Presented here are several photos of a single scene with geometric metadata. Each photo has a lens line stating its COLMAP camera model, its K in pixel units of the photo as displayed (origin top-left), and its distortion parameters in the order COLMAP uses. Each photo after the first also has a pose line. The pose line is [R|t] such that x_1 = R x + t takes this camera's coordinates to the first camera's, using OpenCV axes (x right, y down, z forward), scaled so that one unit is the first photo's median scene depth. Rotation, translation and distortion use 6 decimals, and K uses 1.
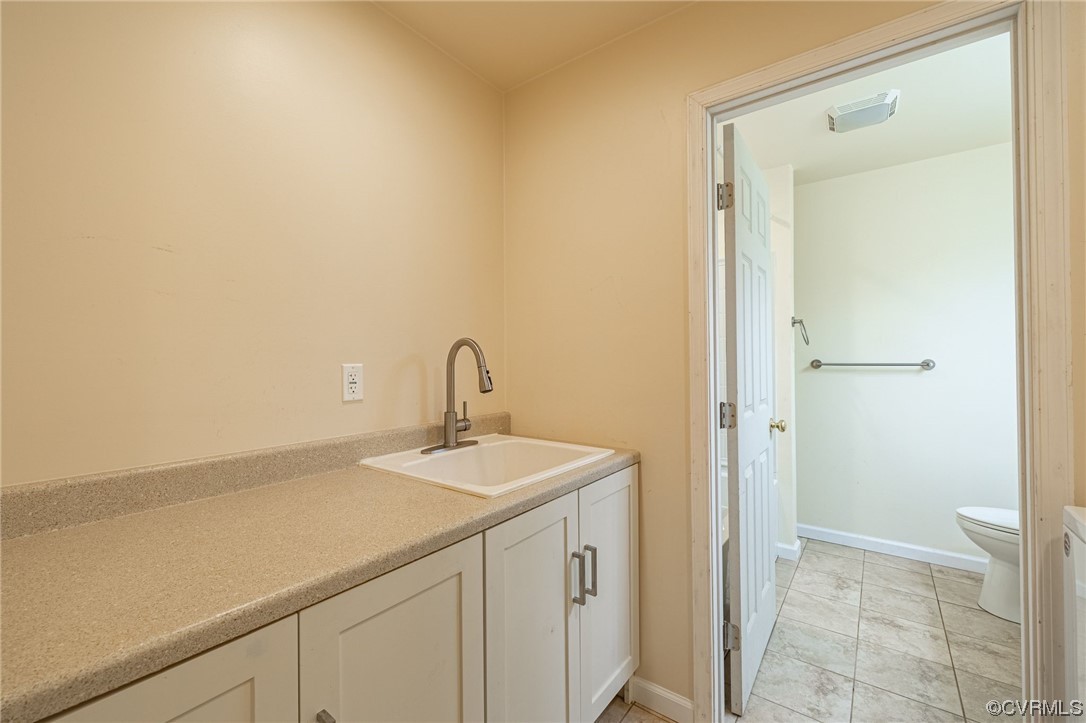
lens RADIAL K [[452.5, 0, 541.0], [0, 452.5, 356.2], [0, 0, 1]] dist [-0.001336, -0.000051]
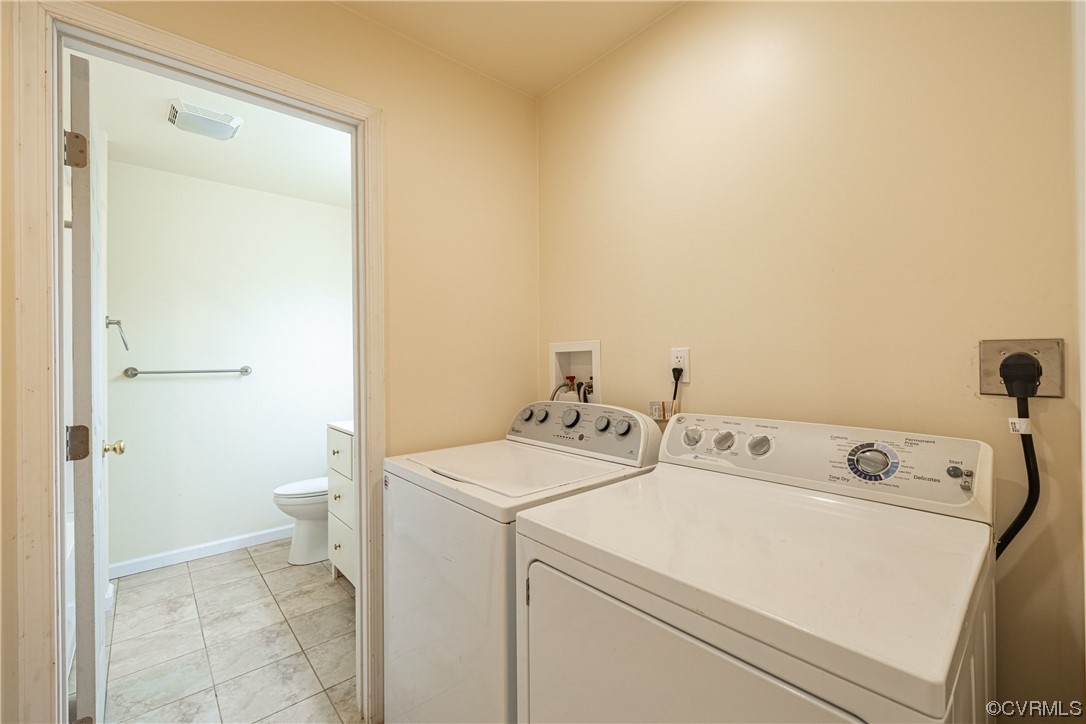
lens RADIAL K [[453.9, 0, 540.2], [0, 453.9, 356.6], [0, 0, 1]] dist [-0.000480, 0.000158]
pose [[0.200900, 0.011272, 0.979547, -0.117736], [0.004316, 0.999914, -0.012391, 0.001050], [-0.979602, 0.006718, 0.200834, 0.065270]]
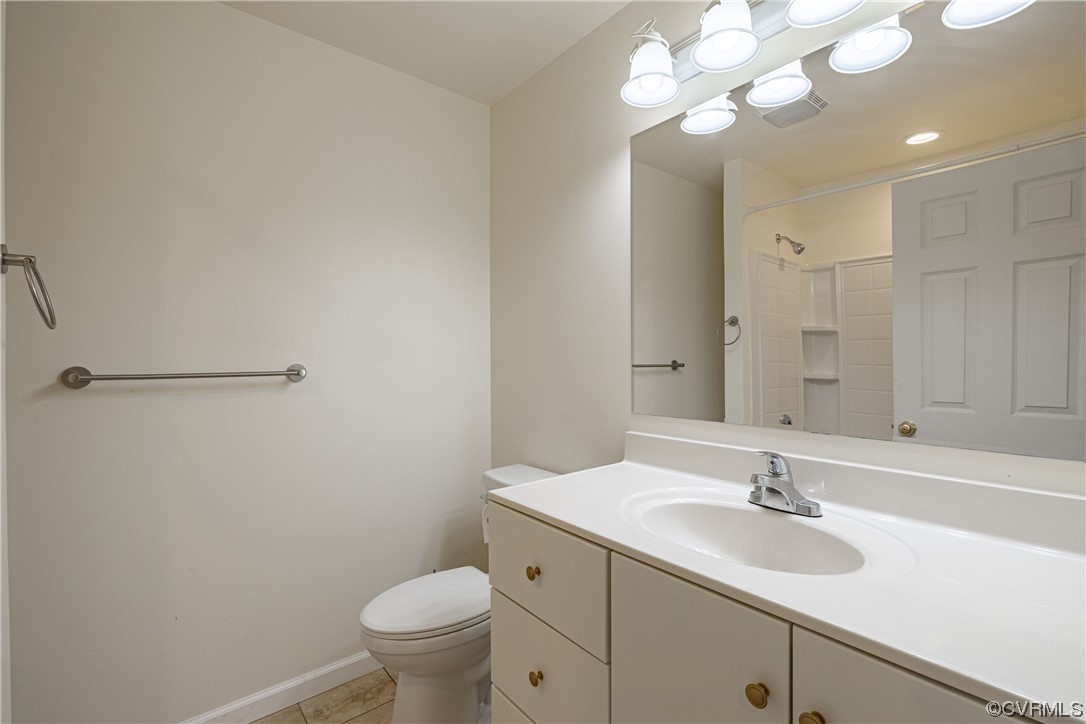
lens RADIAL K [[487.9, 0, 543.1], [0, 487.9, 358.3], [0, 0, 1]] dist [-0.002088, -0.000079]
pose [[0.240768, 0.005134, 0.970569, 0.353945], [0.004081, 0.999972, -0.006301, 0.004978], [-0.970574, 0.005478, 0.240741, 0.606167]]
